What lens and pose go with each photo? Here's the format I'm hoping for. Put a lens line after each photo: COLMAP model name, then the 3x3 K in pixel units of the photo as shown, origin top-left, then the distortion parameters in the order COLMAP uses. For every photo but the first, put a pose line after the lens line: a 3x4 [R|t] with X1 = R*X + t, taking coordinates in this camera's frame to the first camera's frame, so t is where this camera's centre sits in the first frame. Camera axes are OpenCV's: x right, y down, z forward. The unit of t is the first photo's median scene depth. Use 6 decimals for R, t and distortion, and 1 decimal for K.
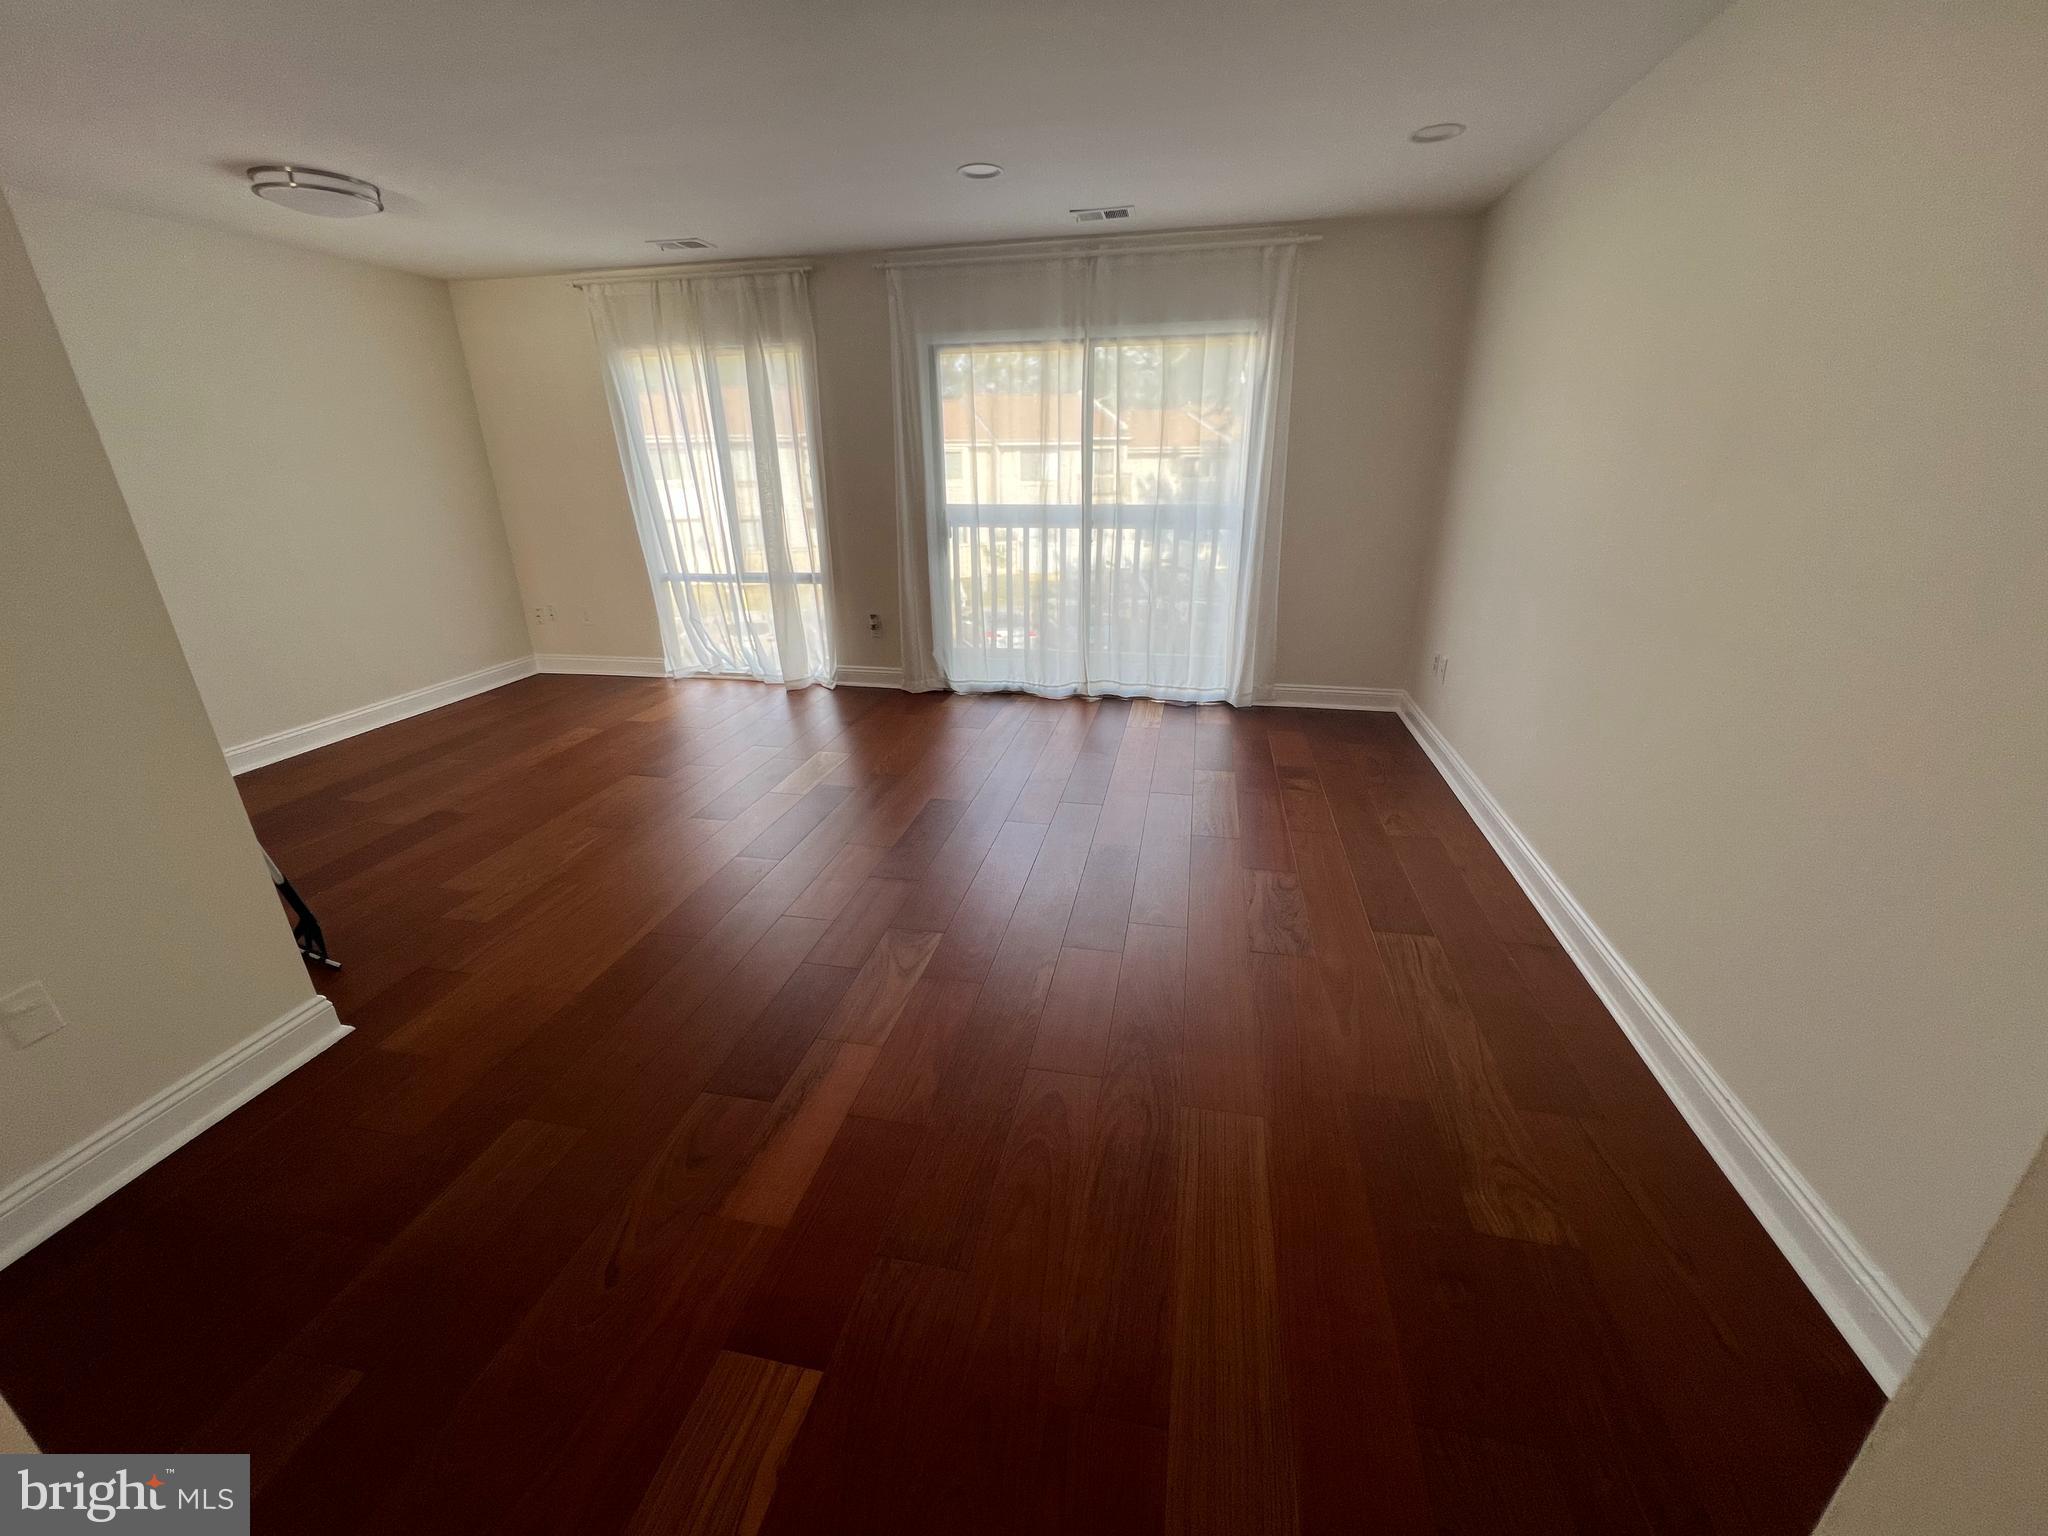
lens RADIAL K [[819.5, 0, 1016.0], [0, 819.5, 765.5], [0, 0, 1]] dist [-0.000306, 0.000394]
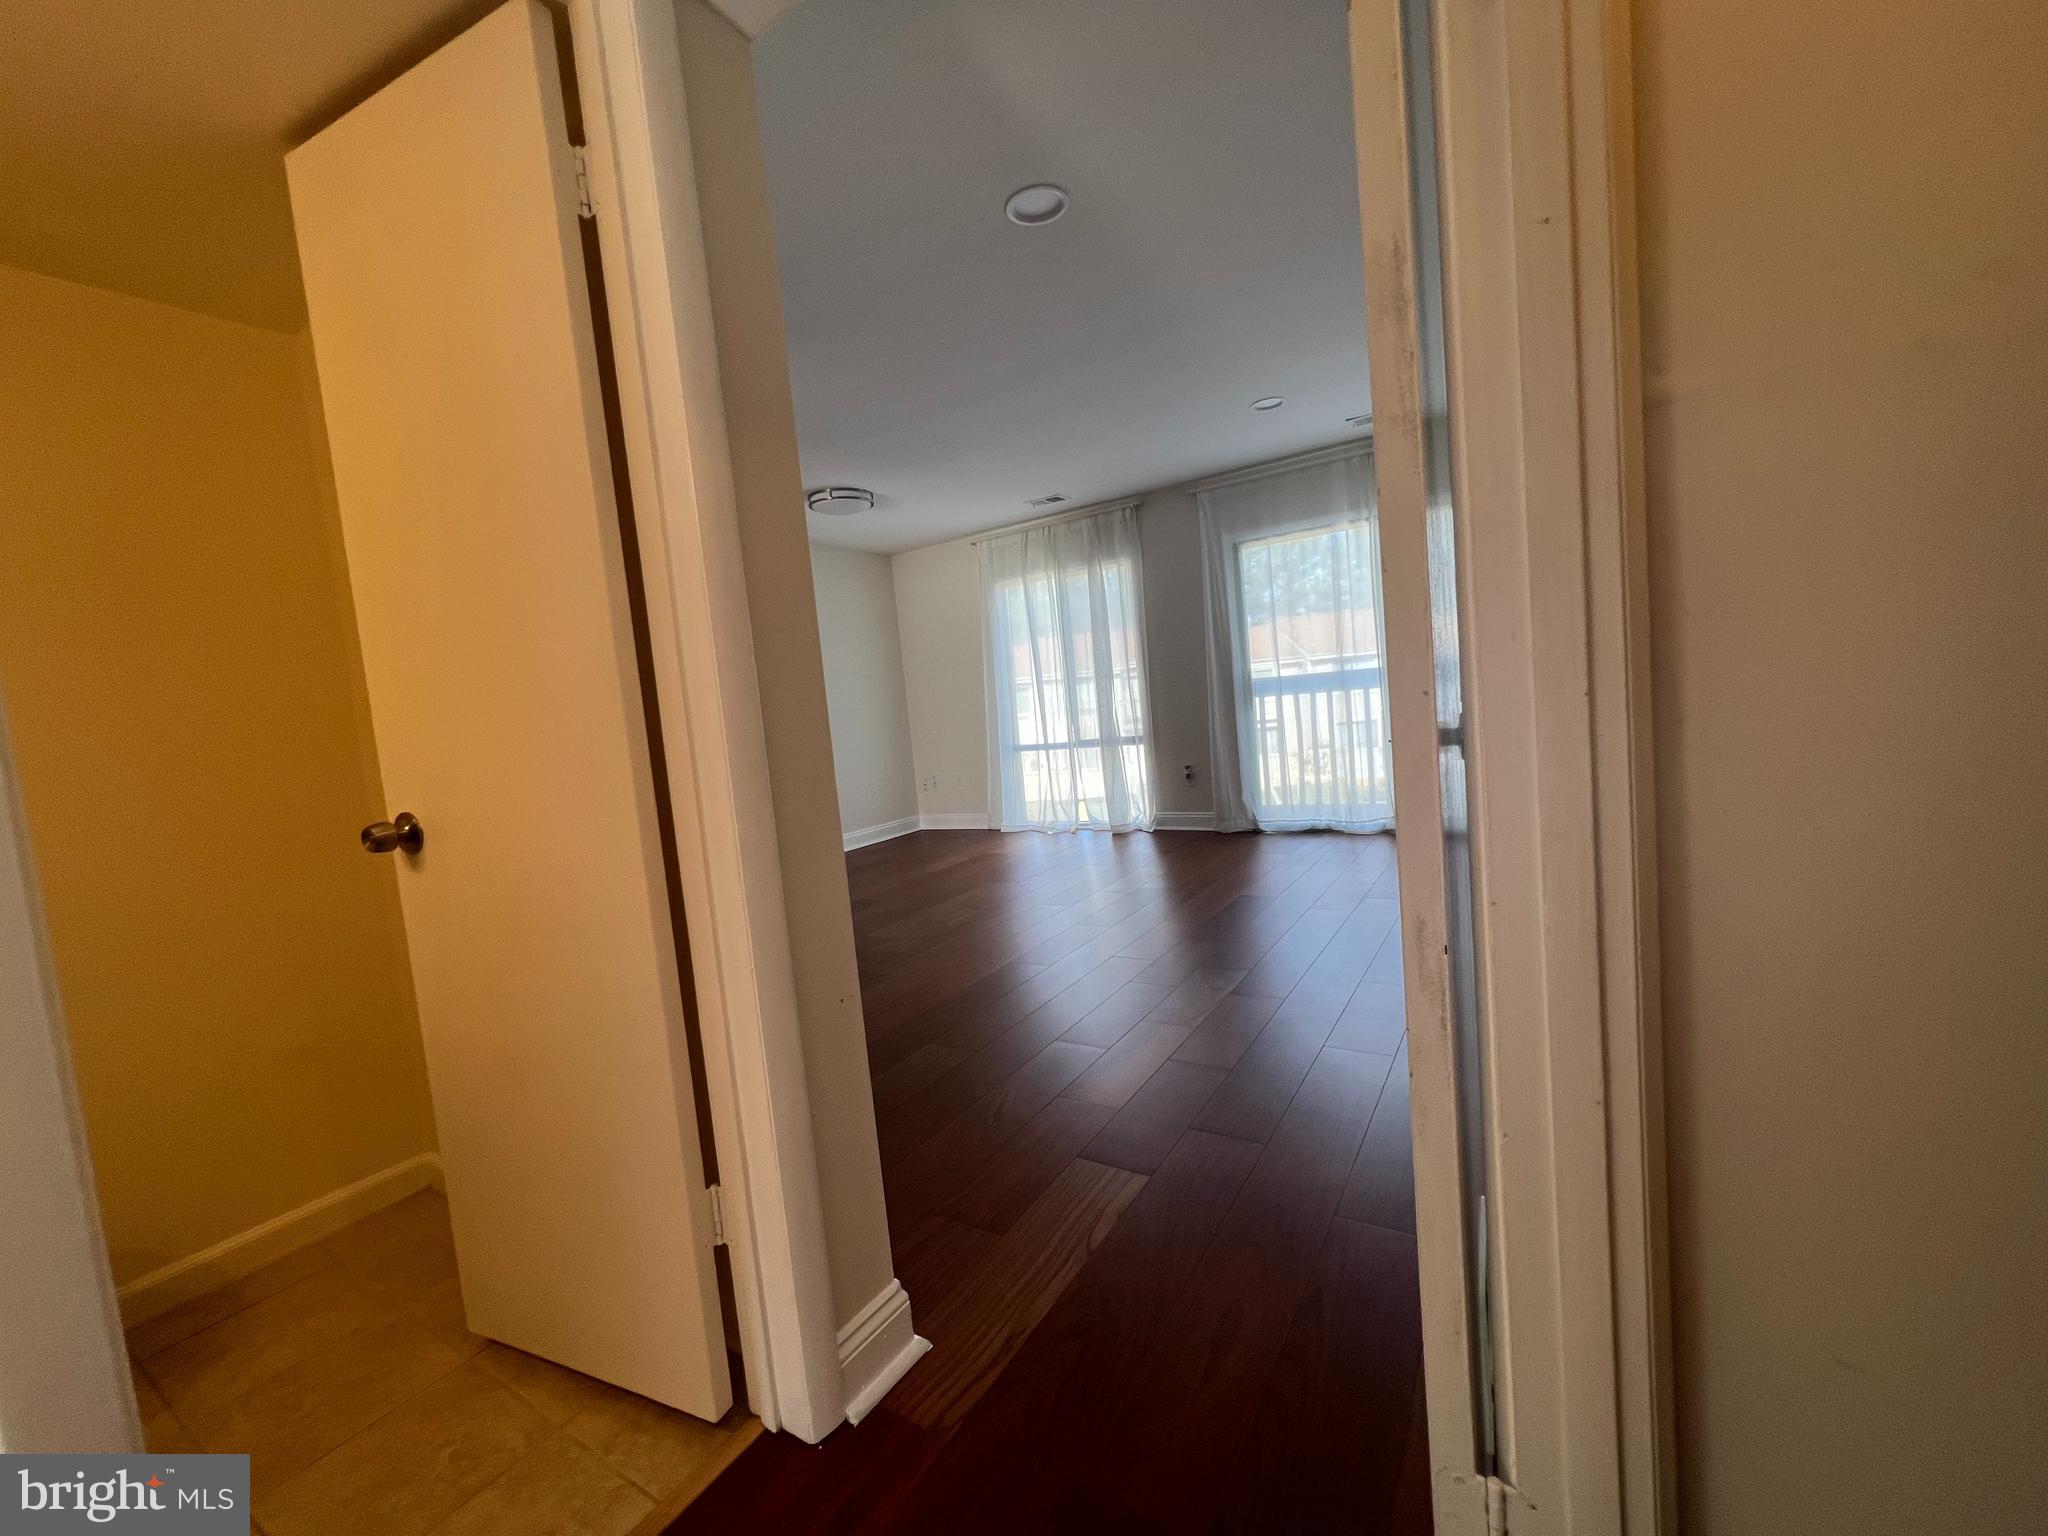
lens RADIAL K [[819.5, 0, 1016.0], [0, 819.5, 765.5], [0, 0, 1]] dist [-0.000306, 0.000394]
pose [[0.930125, -0.046645, -0.364268, 0.021032], [-0.051276, 0.965690, -0.254587, 0.125151], [0.363645, 0.255476, 0.895820, -0.119127]]
